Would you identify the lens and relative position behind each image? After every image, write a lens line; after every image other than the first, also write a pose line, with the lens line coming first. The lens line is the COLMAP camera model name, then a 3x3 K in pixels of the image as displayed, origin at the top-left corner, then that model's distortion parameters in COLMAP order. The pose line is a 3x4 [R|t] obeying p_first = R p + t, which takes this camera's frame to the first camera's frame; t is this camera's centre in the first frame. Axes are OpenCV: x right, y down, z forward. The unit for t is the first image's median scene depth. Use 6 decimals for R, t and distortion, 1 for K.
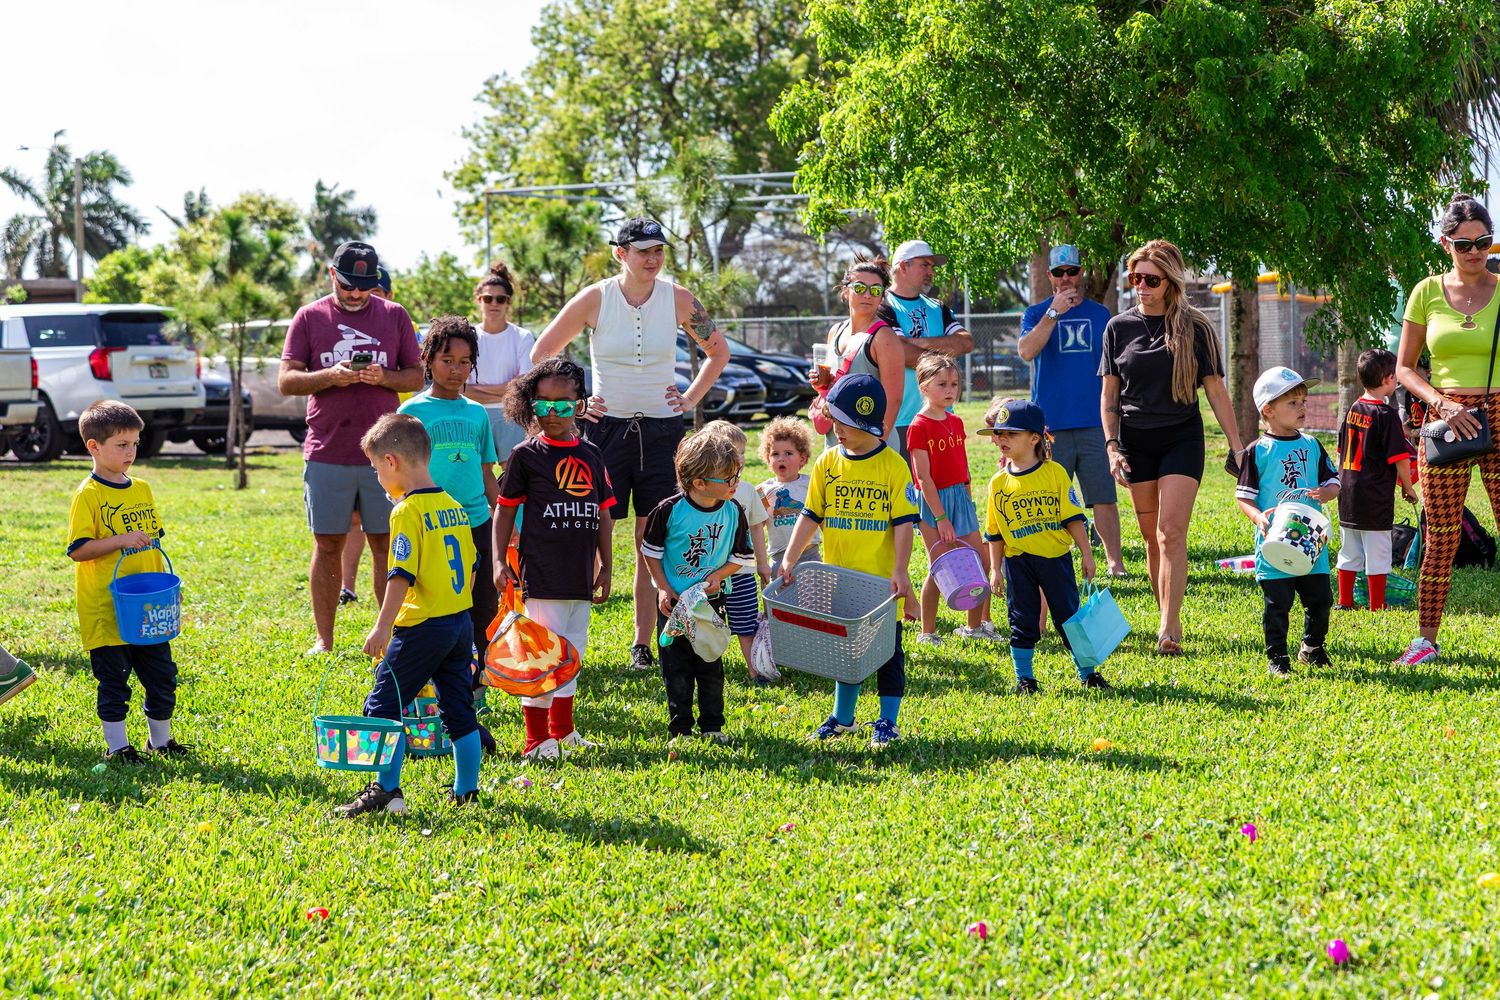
lens RADIAL K [[3019.5, 0, 750.0], [0, 3019.5, 500.0], [0, 0, 1]] dist [-0.011772, 0.125246]
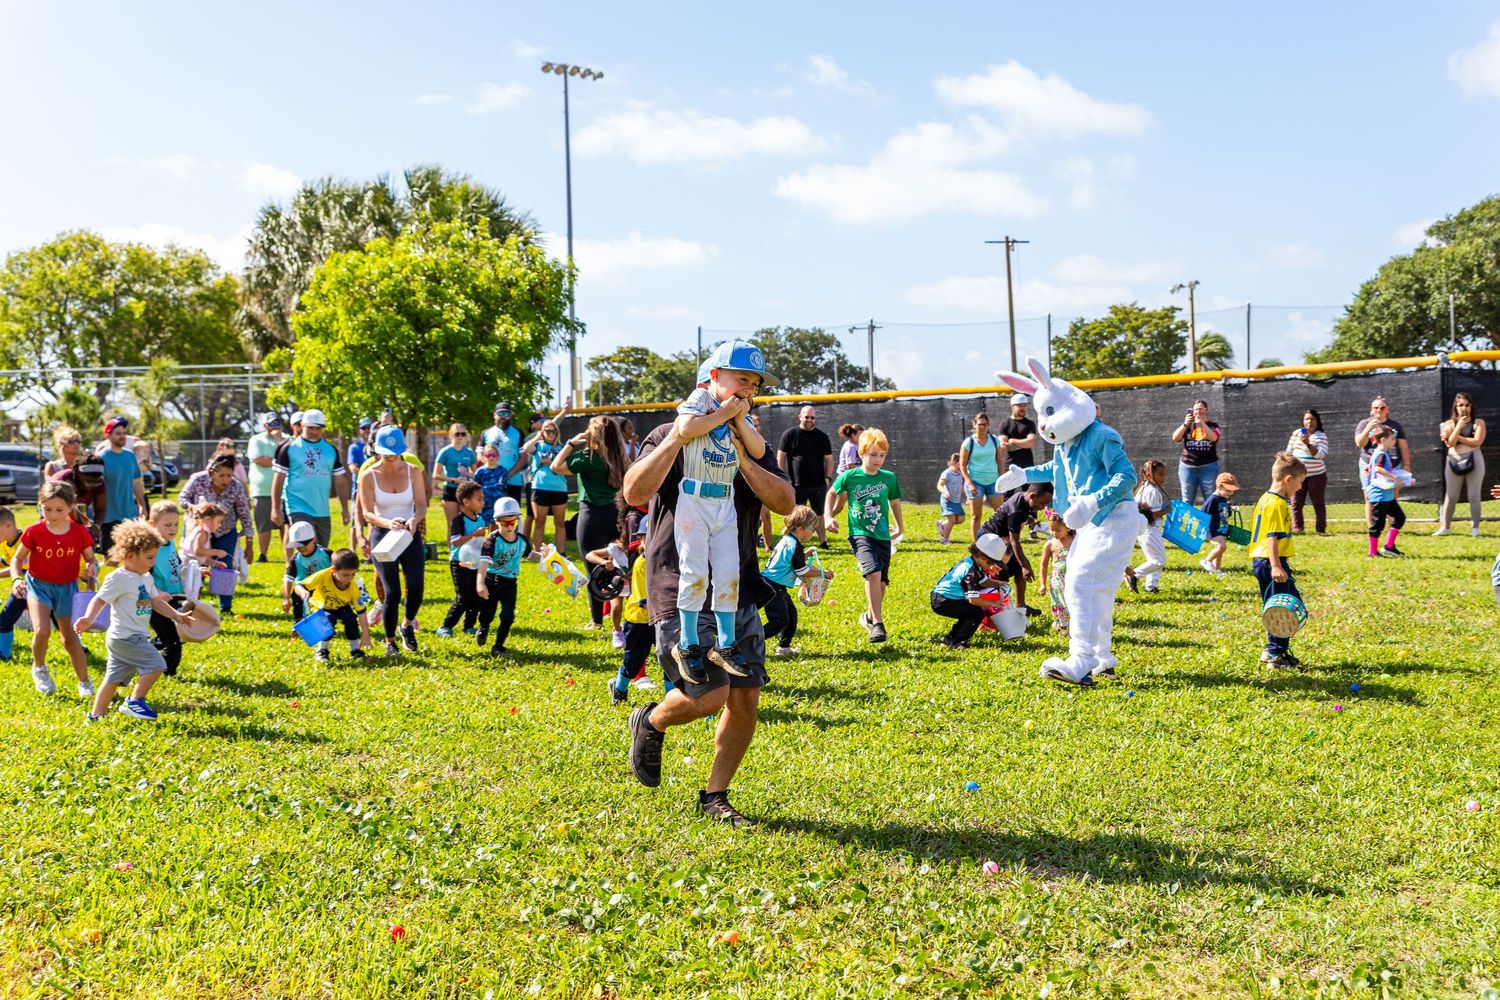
lens RADIAL K [[1616.9, 0, 750.0], [0, 1616.9, 500.0], [0, 0, 1]] dist [0.010254, 0.000762]
pose [[0.917211, -0.005594, 0.398363, -0.045784], [0.014862, 0.999686, -0.020179, 0.003047], [-0.398125, 0.024429, 0.917006, -0.094009]]
